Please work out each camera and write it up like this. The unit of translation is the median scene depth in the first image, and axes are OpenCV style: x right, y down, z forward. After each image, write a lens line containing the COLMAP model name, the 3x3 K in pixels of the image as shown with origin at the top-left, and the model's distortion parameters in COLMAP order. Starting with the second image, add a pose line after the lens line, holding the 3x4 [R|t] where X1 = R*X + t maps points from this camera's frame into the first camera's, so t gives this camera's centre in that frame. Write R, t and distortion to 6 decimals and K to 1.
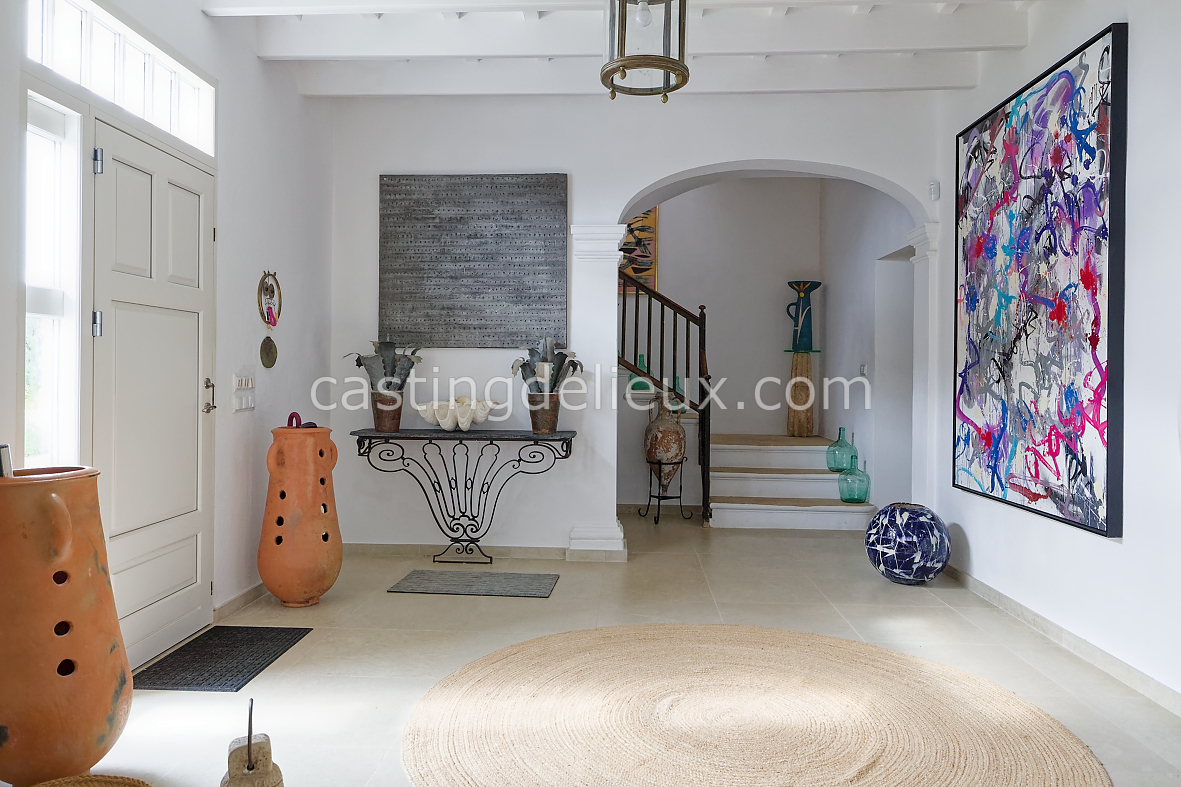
lens RADIAL K [[793.1, 0, 589.9], [0, 793.1, 376.1], [0, 0, 1]] dist [0.000693, -0.004251]
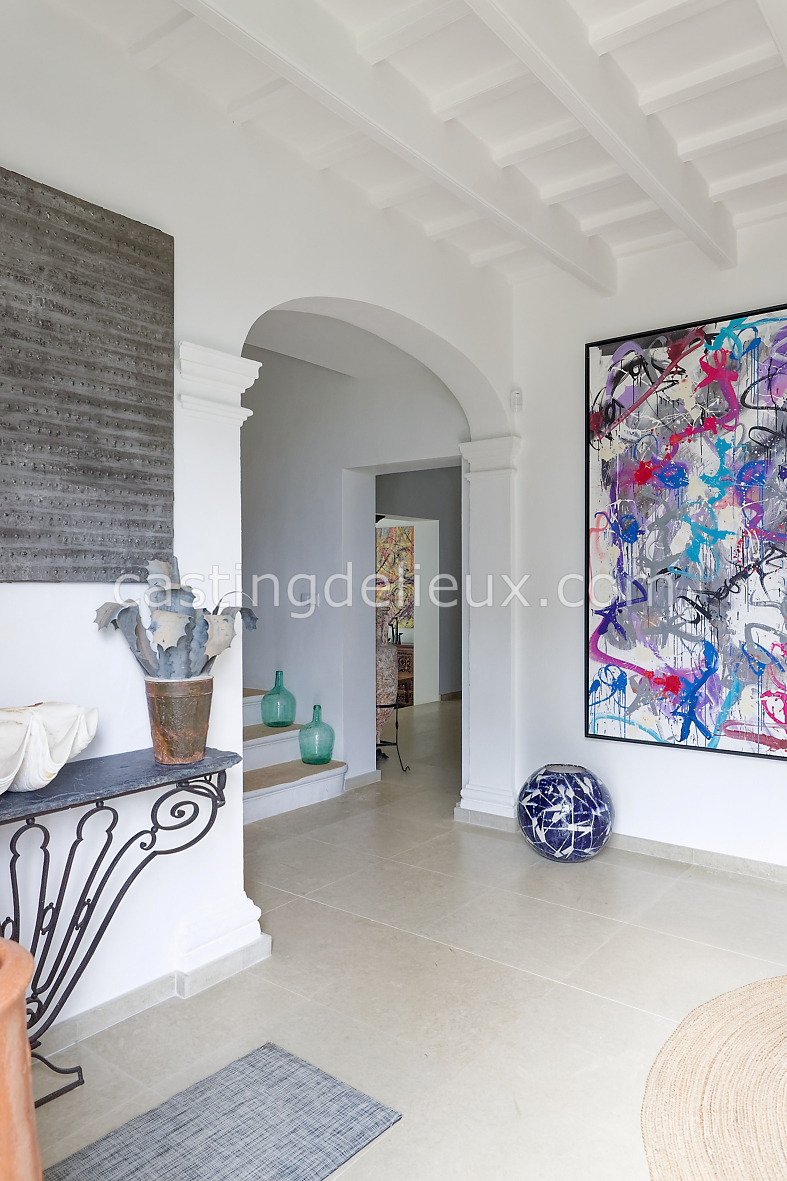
lens RADIAL K [[793.1, 0, 393.5], [0, 793.1, 590.5], [0, 0, 1]] dist [0.000693, -0.004251]
pose [[0.597081, -0.013031, 0.802075, -0.446535], [0.008190, 0.999915, 0.010149, -0.042557], [-0.802139, 0.000509, 0.597137, 0.739651]]
